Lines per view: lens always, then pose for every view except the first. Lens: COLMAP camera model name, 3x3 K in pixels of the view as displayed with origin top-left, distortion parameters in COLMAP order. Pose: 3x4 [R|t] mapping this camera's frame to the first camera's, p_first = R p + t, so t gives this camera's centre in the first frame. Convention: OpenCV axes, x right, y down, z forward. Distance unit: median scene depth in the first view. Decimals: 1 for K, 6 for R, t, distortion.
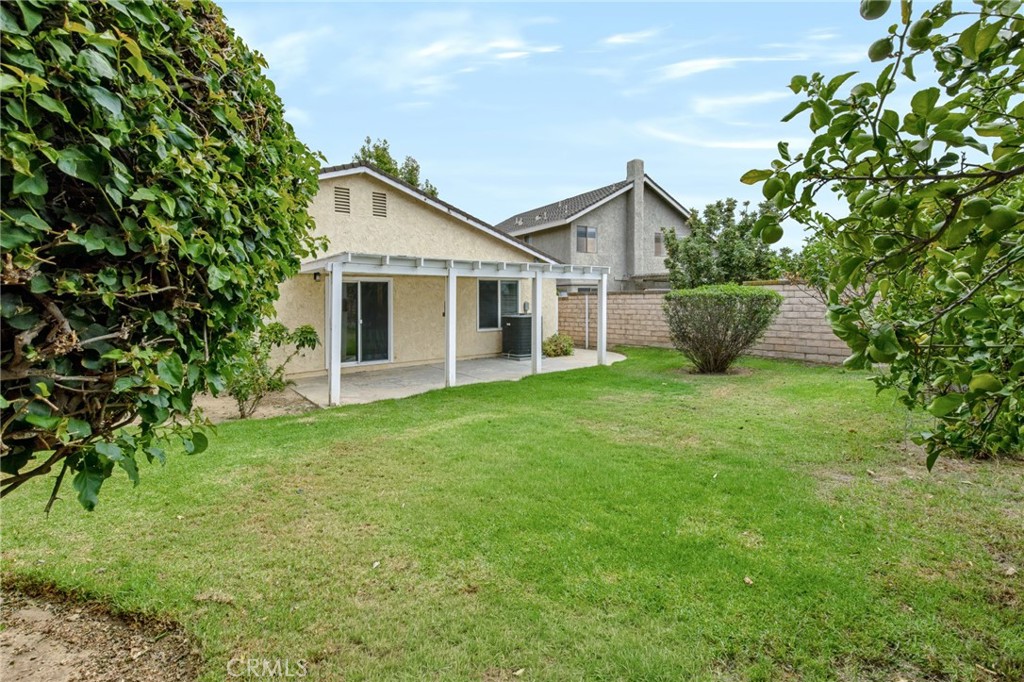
lens RADIAL K [[464.5, 0, 510.5], [0, 464.5, 296.8], [0, 0, 1]] dist [0.000081, -0.000617]
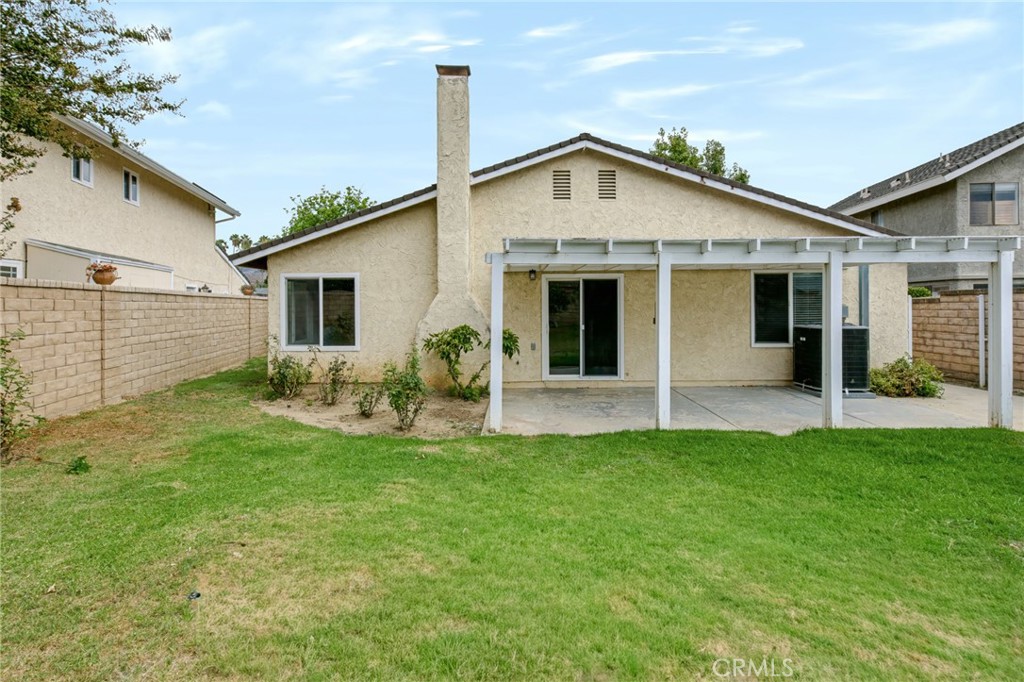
lens RADIAL K [[464.5, 0, 510.5], [0, 464.5, 296.8], [0, 0, 1]] dist [0.000081, -0.000617]
pose [[0.781431, -0.007328, -0.623948, 0.081634], [0.000837, 0.999942, -0.010695, 0.006396], [0.623991, 0.007835, 0.781392, 0.225596]]
